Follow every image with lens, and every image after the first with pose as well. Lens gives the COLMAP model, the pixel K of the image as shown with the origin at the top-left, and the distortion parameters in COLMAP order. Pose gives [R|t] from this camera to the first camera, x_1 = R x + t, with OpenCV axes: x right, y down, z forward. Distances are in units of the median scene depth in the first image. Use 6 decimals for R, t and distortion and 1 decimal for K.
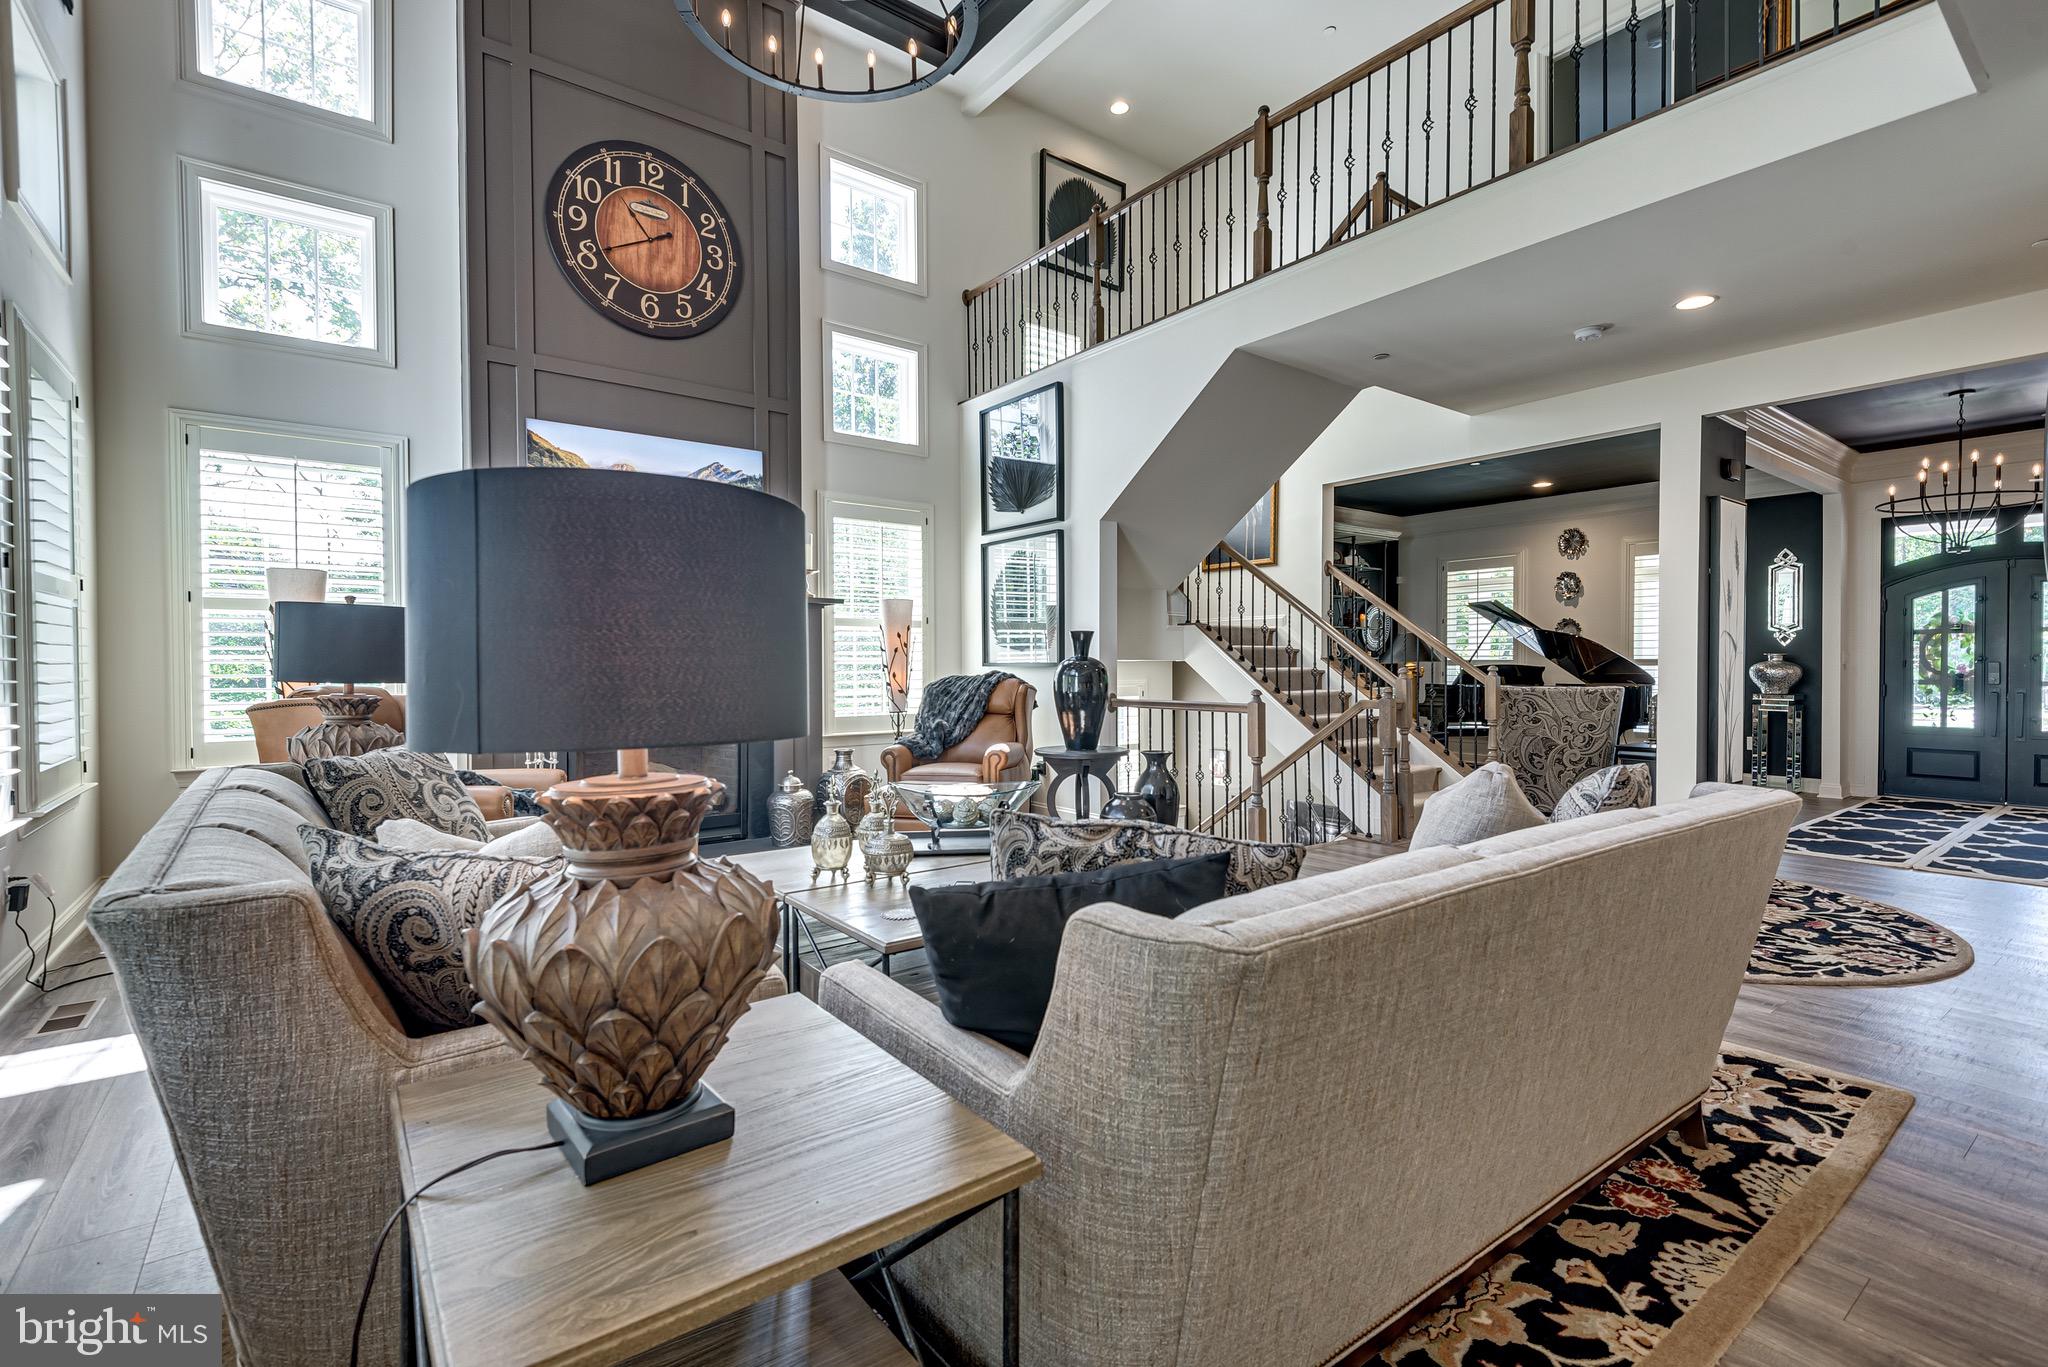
lens RADIAL K [[918.0, 0, 1014.0], [0, 918.0, 673.3], [0, 0, 1]] dist [0.037876, -0.023460]
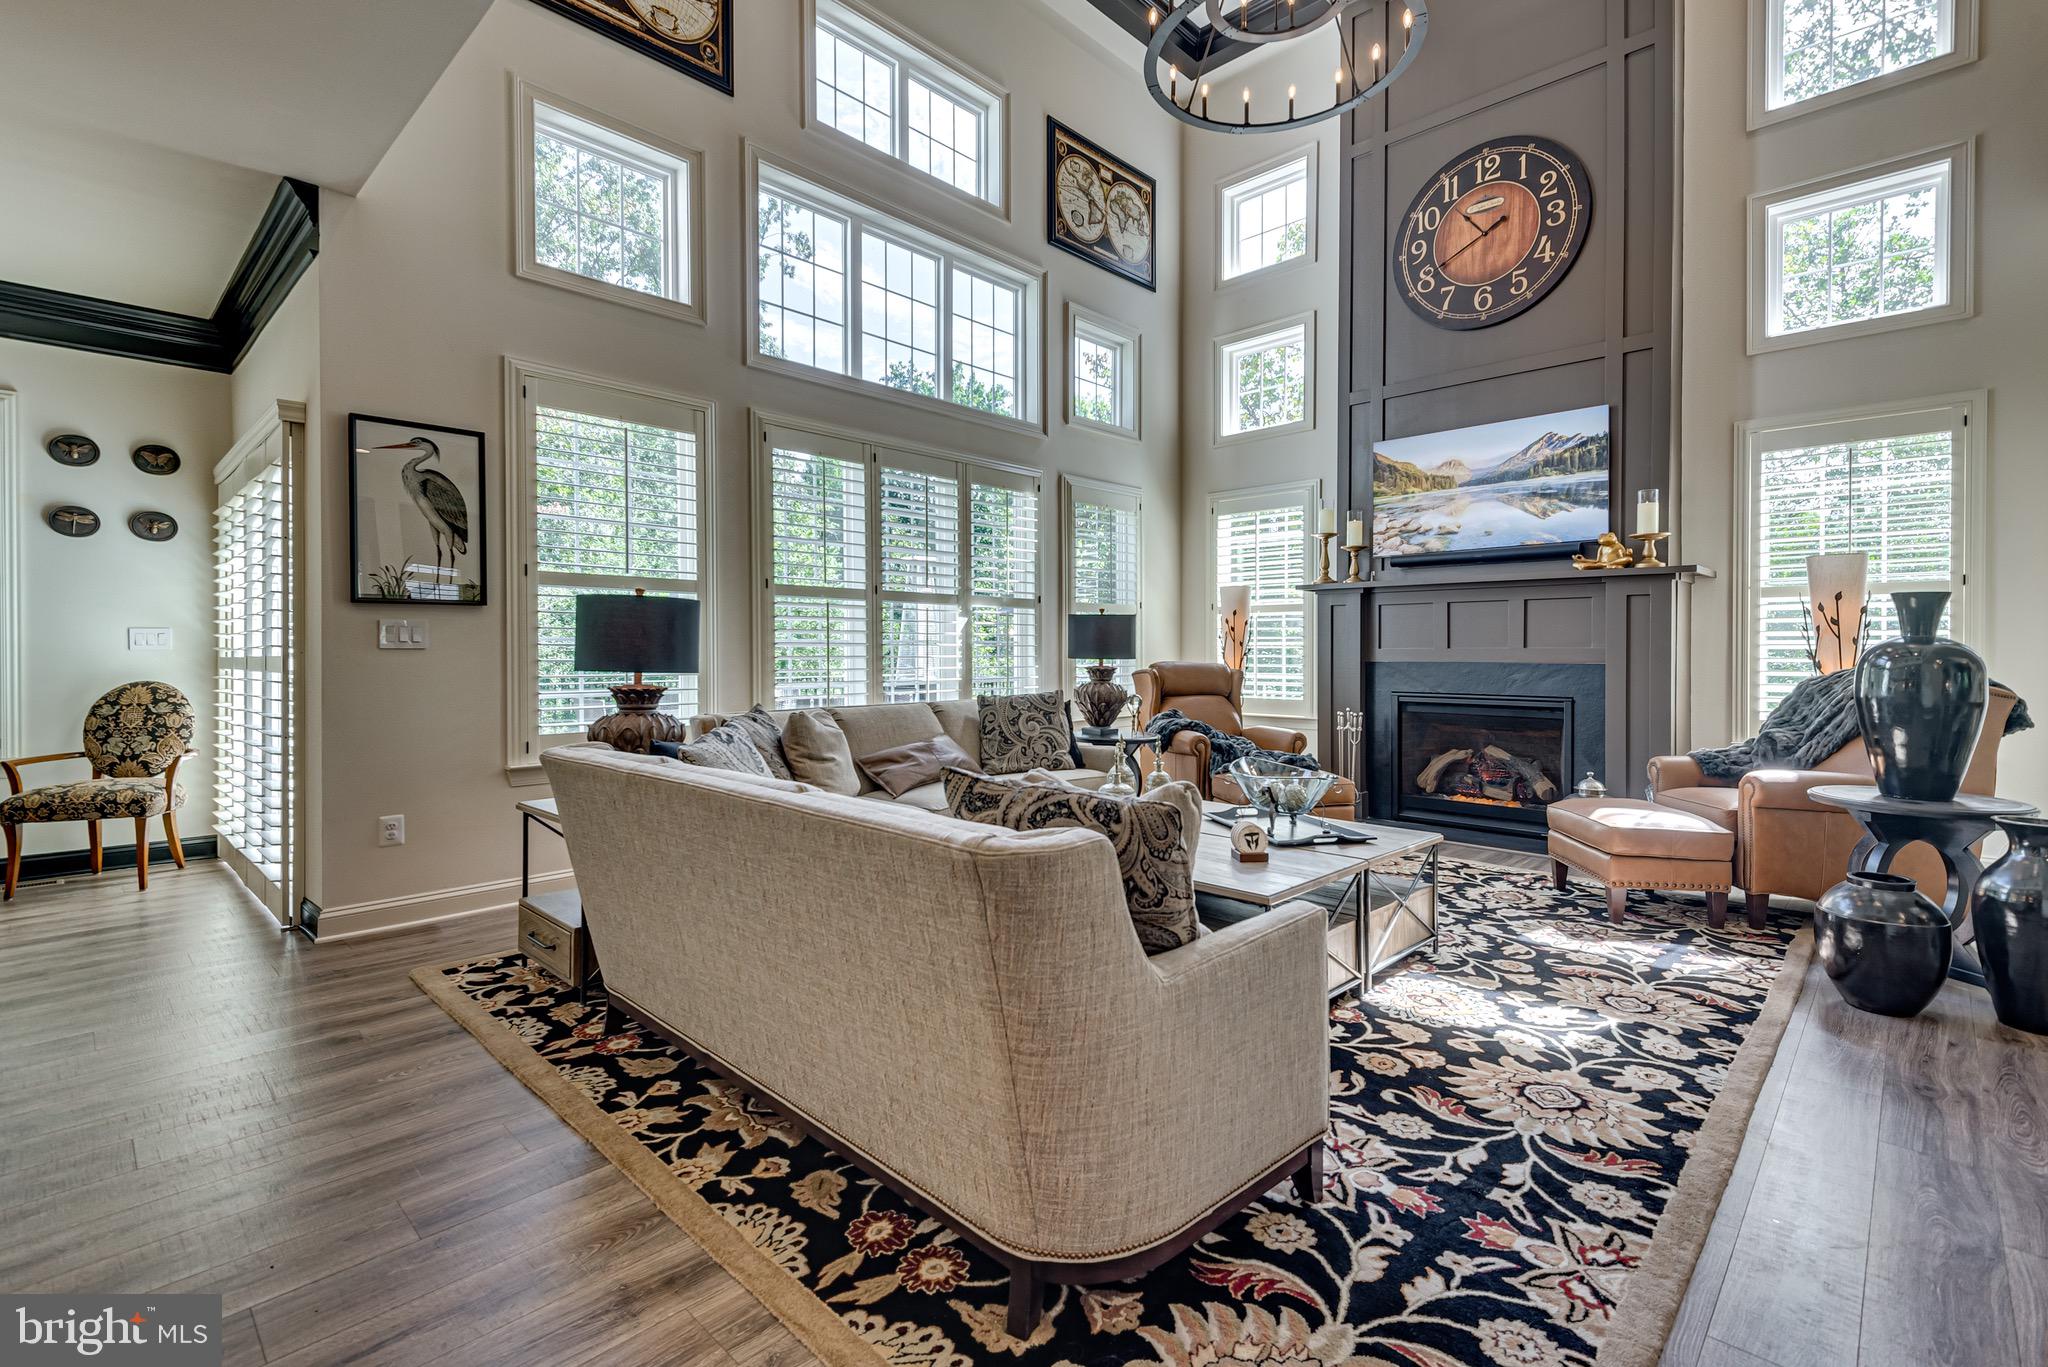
lens RADIAL K [[933.7, 0, 1023.4], [0, 933.7, 658.3], [0, 0, 1]] dist [0.002272, -0.000479]
pose [[0.158503, 0.010623, -0.987301, 0.545232], [-0.010121, 0.999907, 0.009134, -0.003807], [0.987307, 0.008545, 0.158595, 0.337401]]
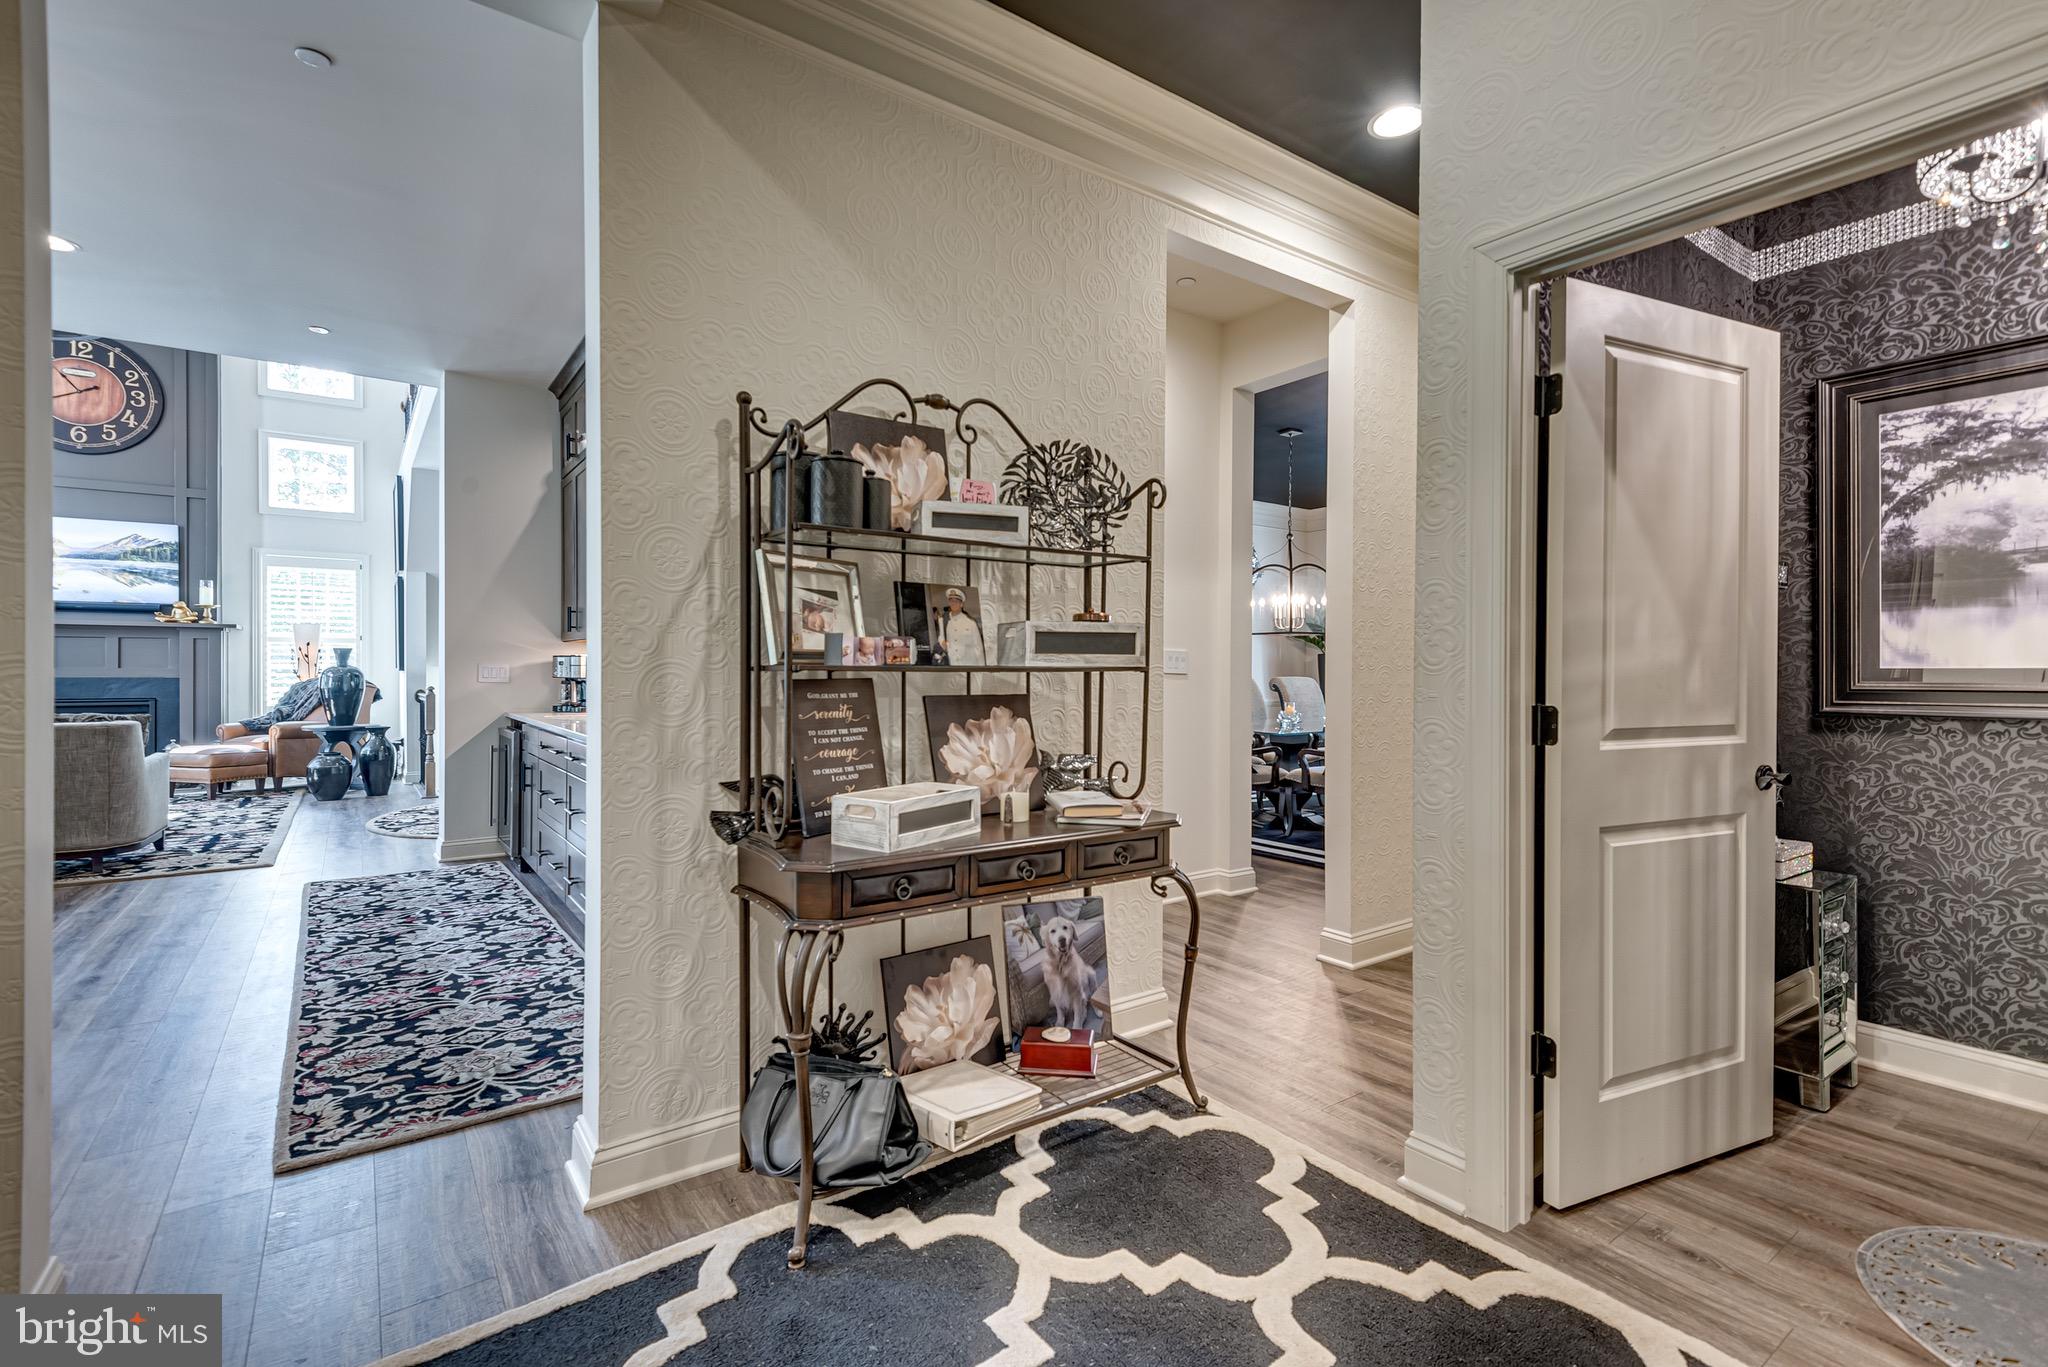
lens RADIAL K [[949.4, 0, 1047.4], [0, 949.4, 678.0], [0, 0, 1]] dist [0.001983, 0.000202]
pose [[0.999885, 0.006979, -0.013483, 1.225987], [-0.007002, 0.999974, -0.001663, -0.001845], [0.013471, 0.001757, 0.999908, -0.548172]]
